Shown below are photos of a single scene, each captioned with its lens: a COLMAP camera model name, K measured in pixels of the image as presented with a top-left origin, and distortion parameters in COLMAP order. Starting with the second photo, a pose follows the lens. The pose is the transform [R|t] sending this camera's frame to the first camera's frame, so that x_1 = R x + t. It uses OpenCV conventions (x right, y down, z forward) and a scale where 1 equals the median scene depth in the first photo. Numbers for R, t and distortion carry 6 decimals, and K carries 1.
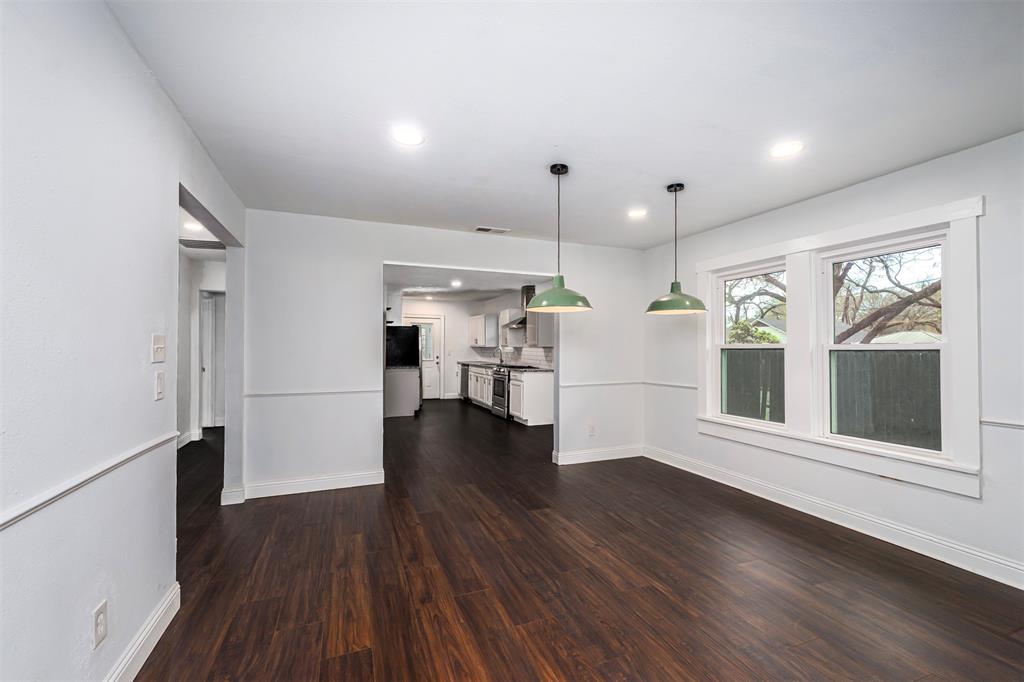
lens RADIAL K [[428.5, 0, 512.0], [0, 428.5, 341.0], [0, 0, 1]] dist [-0.034511, -0.000008]
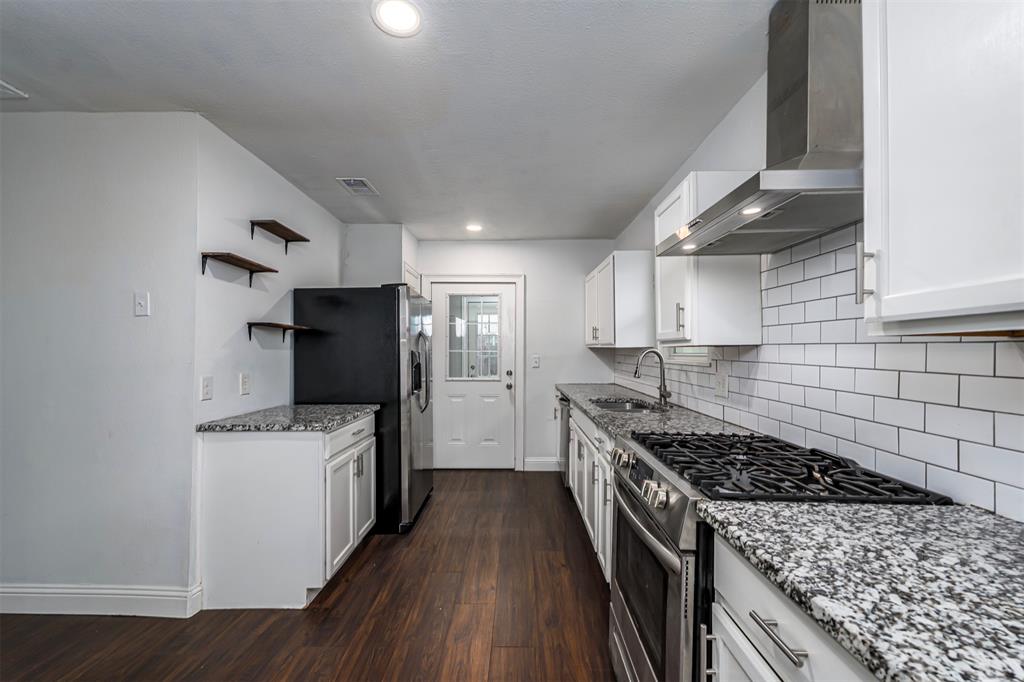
lens RADIAL K [[422.6, 0, 509.4], [0, 422.6, 346.8], [0, 0, 1]] dist [0.000588, -0.000012]
pose [[0.920429, -0.008303, -0.390822, -0.009478], [0.009505, 0.999954, 0.001142, 0.013635], [0.390795, -0.004766, 0.920465, 0.740436]]
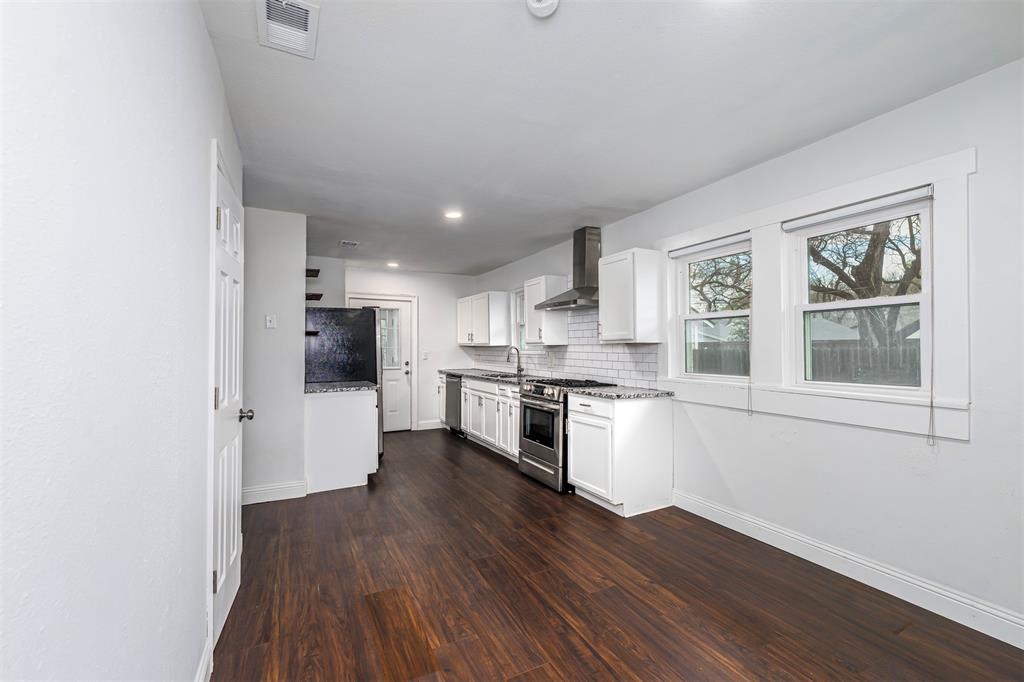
lens RADIAL K [[428.5, 0, 512.0], [0, 428.5, 341.0], [0, 0, 1]] dist [-0.034511, -0.000008]
pose [[0.995617, -0.007200, 0.093247, -0.097386], [0.007356, 0.999972, -0.001325, 0.009222], [-0.093235, 0.002005, 0.995642, 0.449746]]
